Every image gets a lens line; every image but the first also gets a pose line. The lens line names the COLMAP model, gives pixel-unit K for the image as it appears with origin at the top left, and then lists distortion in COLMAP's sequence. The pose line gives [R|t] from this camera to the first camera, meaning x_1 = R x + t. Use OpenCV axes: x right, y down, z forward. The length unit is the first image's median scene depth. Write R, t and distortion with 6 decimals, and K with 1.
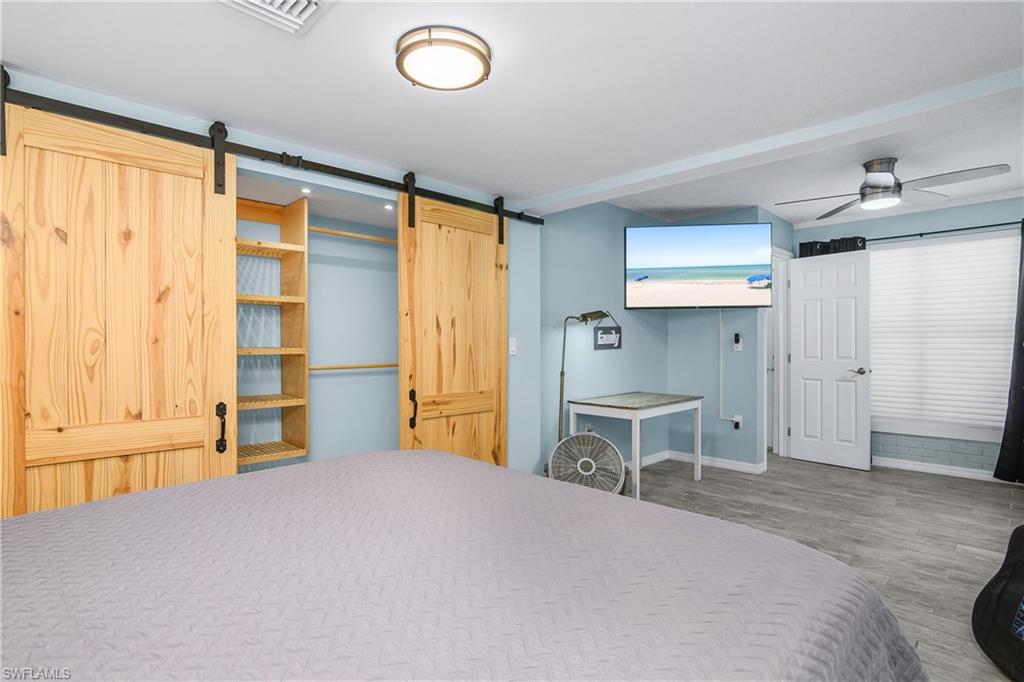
lens RADIAL K [[510.4, 0, 506.8], [0, 510.4, 343.8], [0, 0, 1]] dist [-0.005204, -0.000634]
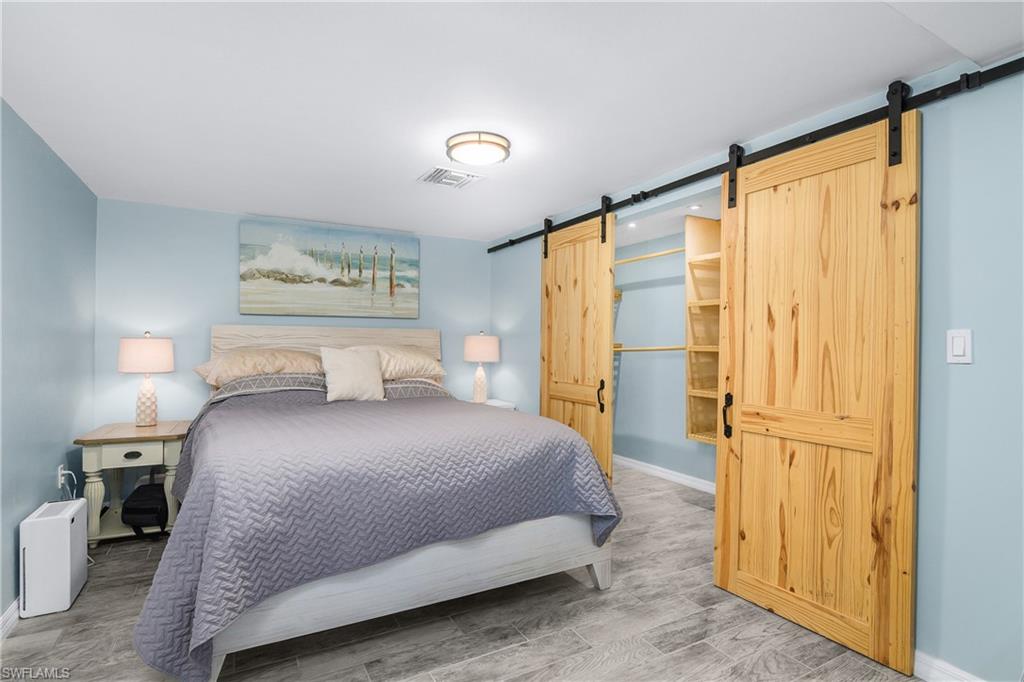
lens RADIAL K [[510.4, 0, 506.8], [0, 510.4, 343.8], [0, 0, 1]] dist [-0.005204, -0.000634]
pose [[-0.260251, -0.002738, -0.965537, 0.714686], [-0.009178, 0.999958, -0.000361, 0.008140], [0.965497, 0.008768, -0.260265, 0.811293]]
